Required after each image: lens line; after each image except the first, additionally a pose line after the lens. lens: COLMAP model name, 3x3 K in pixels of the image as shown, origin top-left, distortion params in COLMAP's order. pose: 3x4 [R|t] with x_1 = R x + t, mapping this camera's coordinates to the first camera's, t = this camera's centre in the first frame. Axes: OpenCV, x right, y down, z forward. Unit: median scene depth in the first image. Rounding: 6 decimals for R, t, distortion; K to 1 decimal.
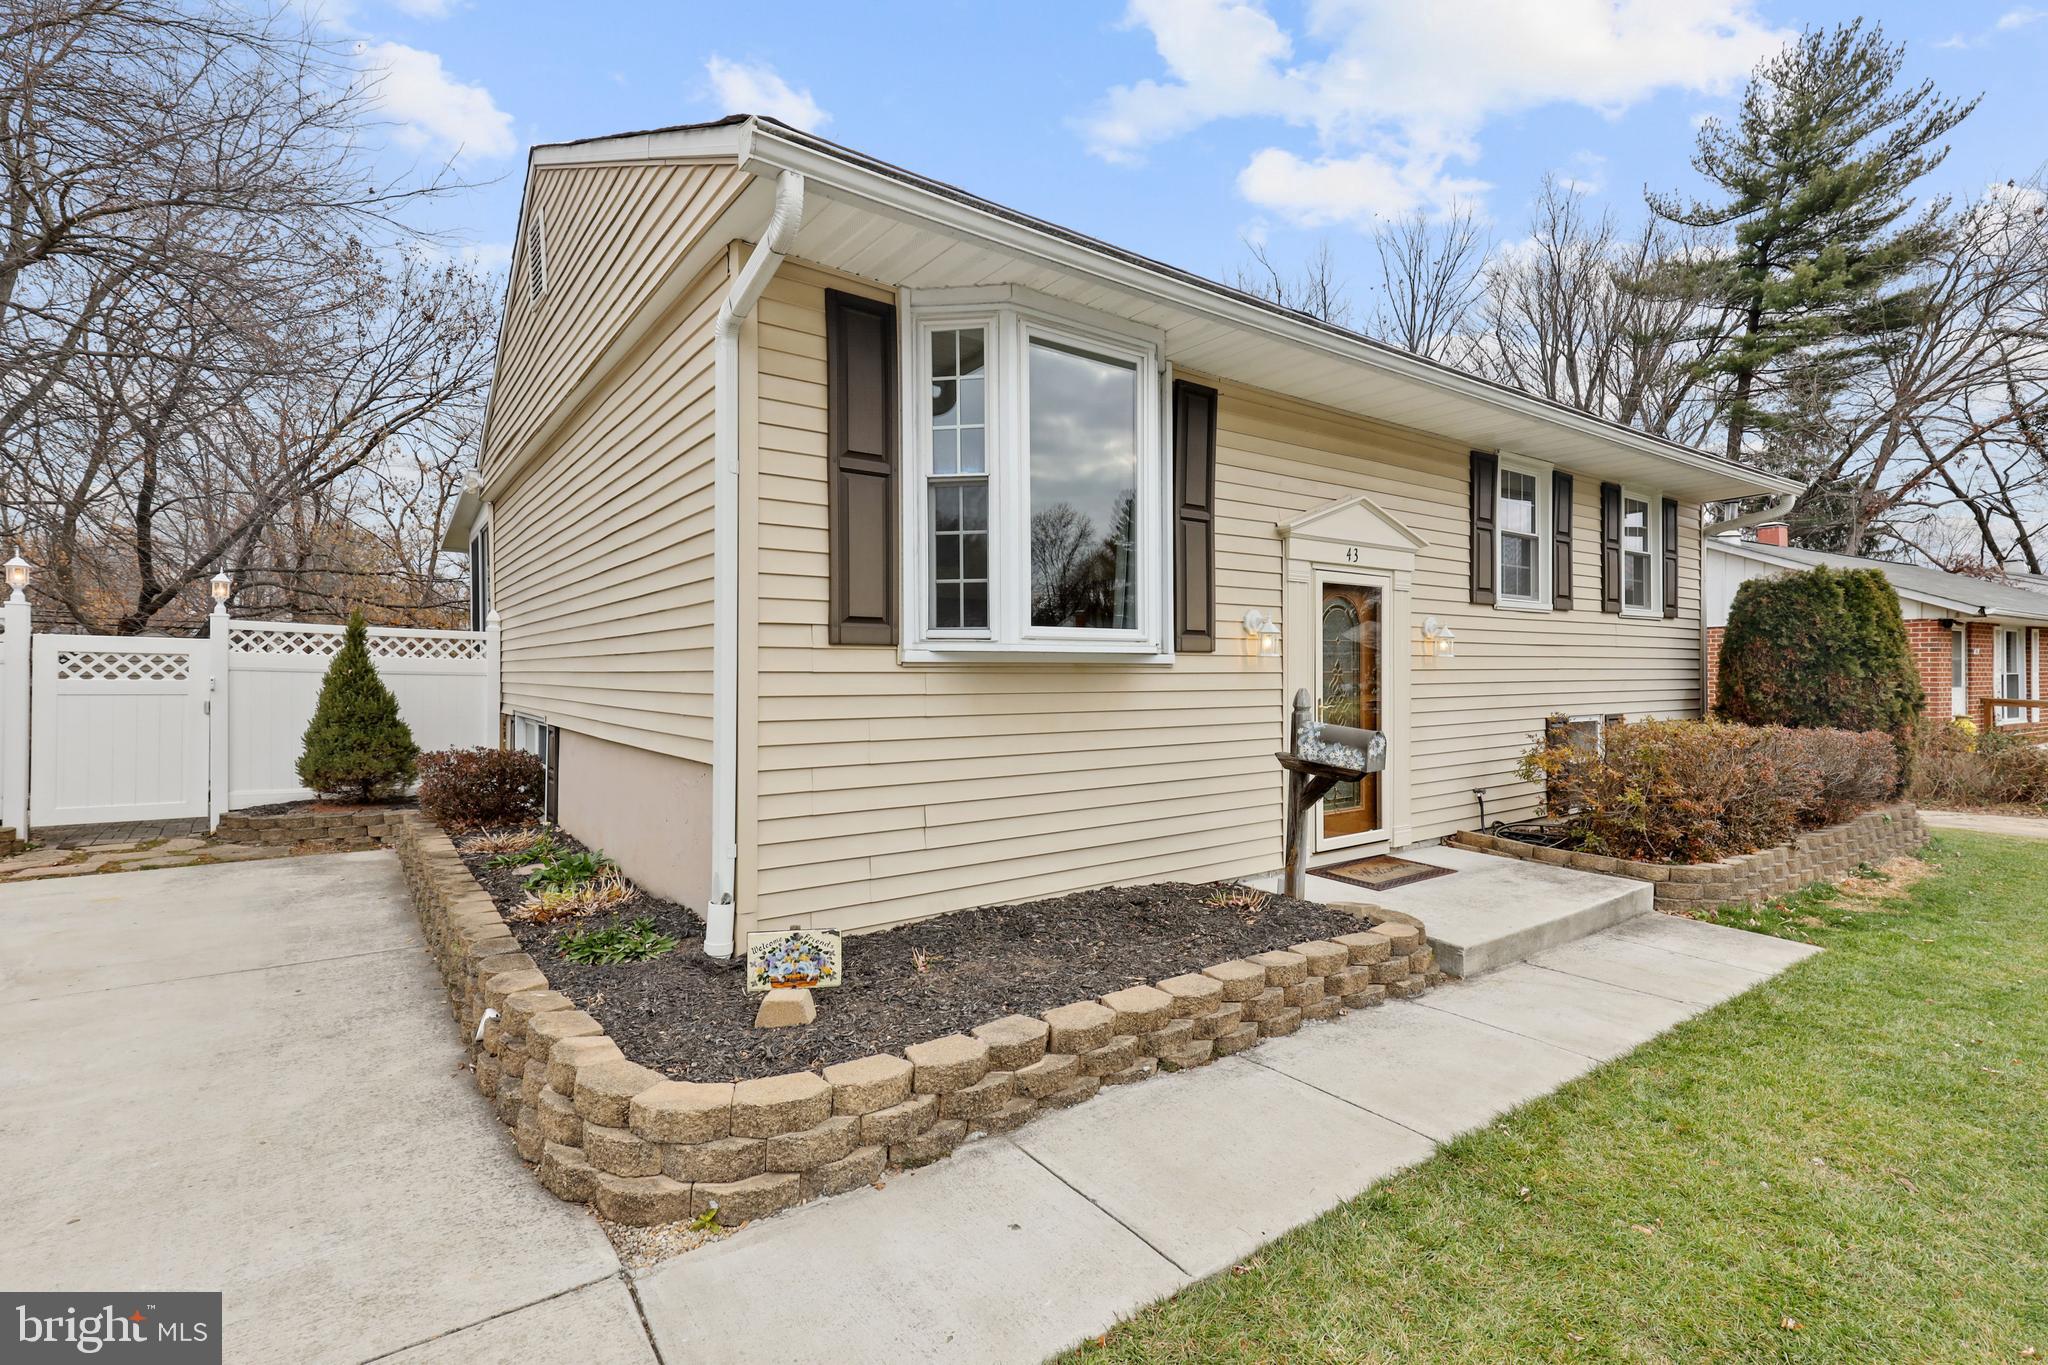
lens RADIAL K [[930.8, 0, 1021.8], [0, 930.8, 670.4], [0, 0, 1]] dist [0.000434, 0.000039]
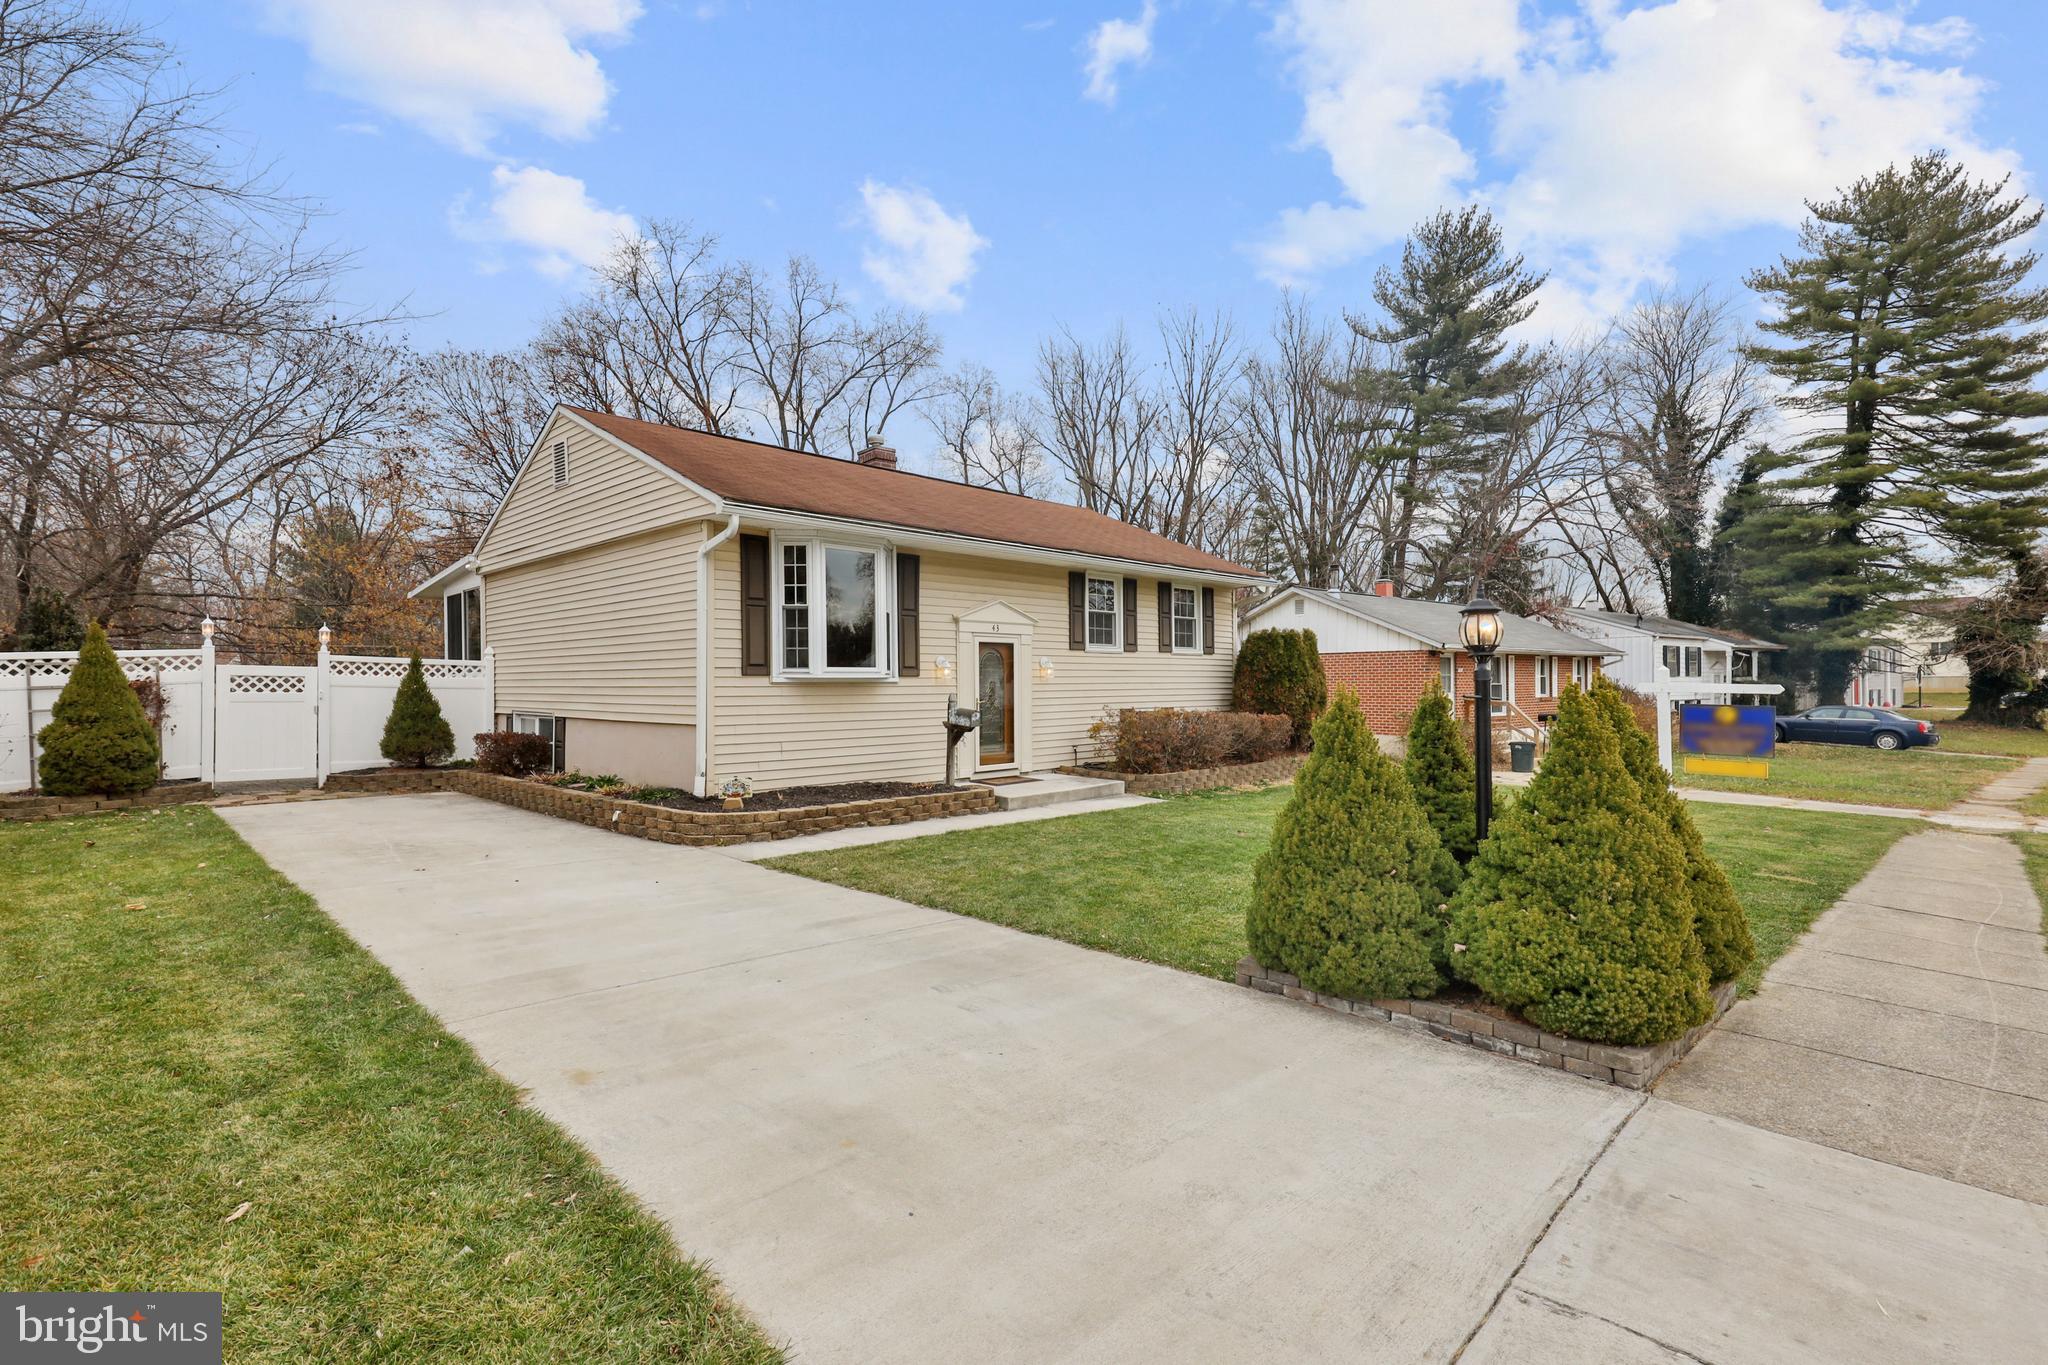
lens RADIAL K [[914.9, 0, 1024.0], [0, 914.9, 682.5], [0, 0, 1]] dist [0.027564, 0.000190]
pose [[0.986702, -0.003053, 0.162511, 0.073757], [0.003049, 0.999995, 0.000274, -0.003840], [-0.162511, 0.000225, 0.986707, -0.823339]]
